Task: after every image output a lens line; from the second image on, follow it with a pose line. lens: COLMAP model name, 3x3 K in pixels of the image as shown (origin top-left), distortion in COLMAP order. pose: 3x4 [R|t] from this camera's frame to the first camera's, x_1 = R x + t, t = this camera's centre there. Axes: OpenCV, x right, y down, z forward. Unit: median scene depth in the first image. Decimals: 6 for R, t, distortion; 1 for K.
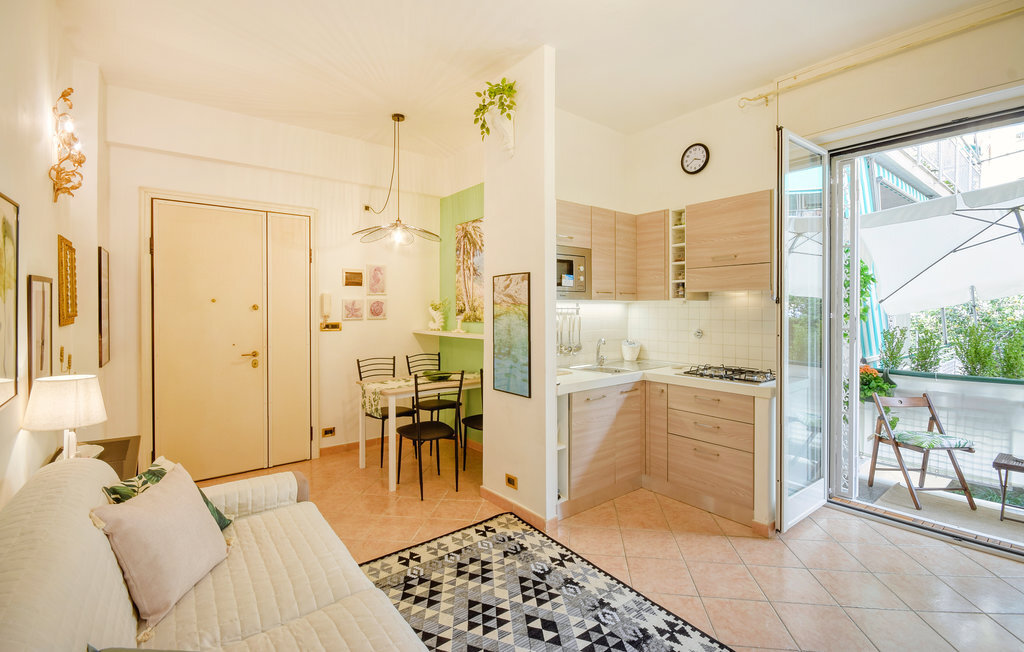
lens RADIAL K [[455.9, 0, 512.2], [0, 455.9, 311.3], [0, 0, 1]] dist [0.001620, -0.006935]
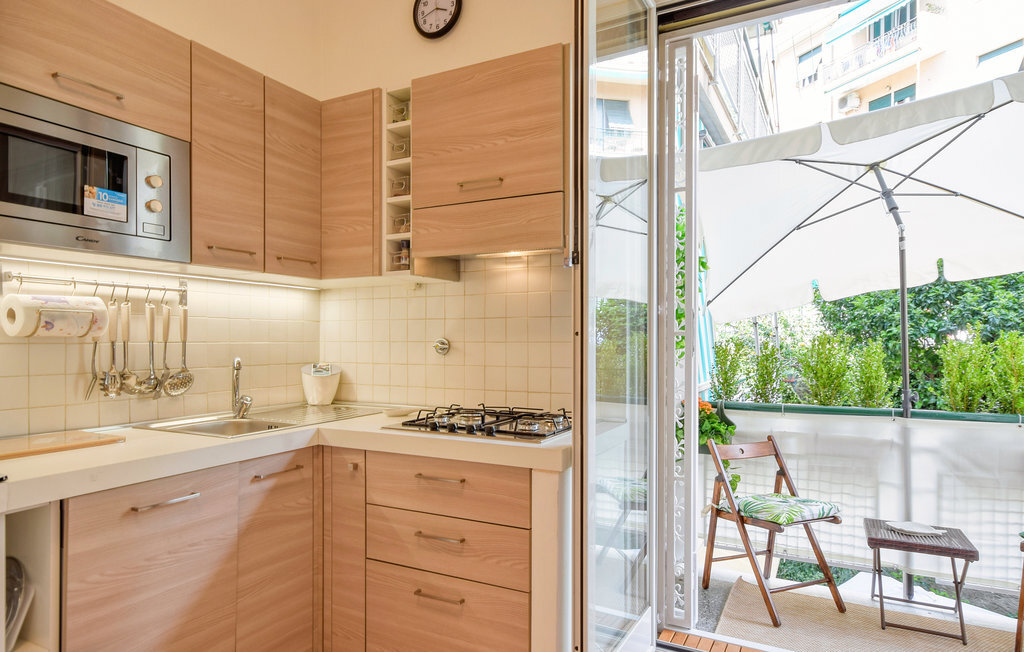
lens RADIAL K [[602.5, 0, 513.6], [0, 602.5, 342.5], [0, 0, 1]] dist [-0.002567, -0.000340]
pose [[0.913686, 0.001138, 0.406419, 0.215149], [0.000245, 0.999994, -0.003349, 0.049541], [-0.406420, 0.003160, 0.913681, 0.362832]]
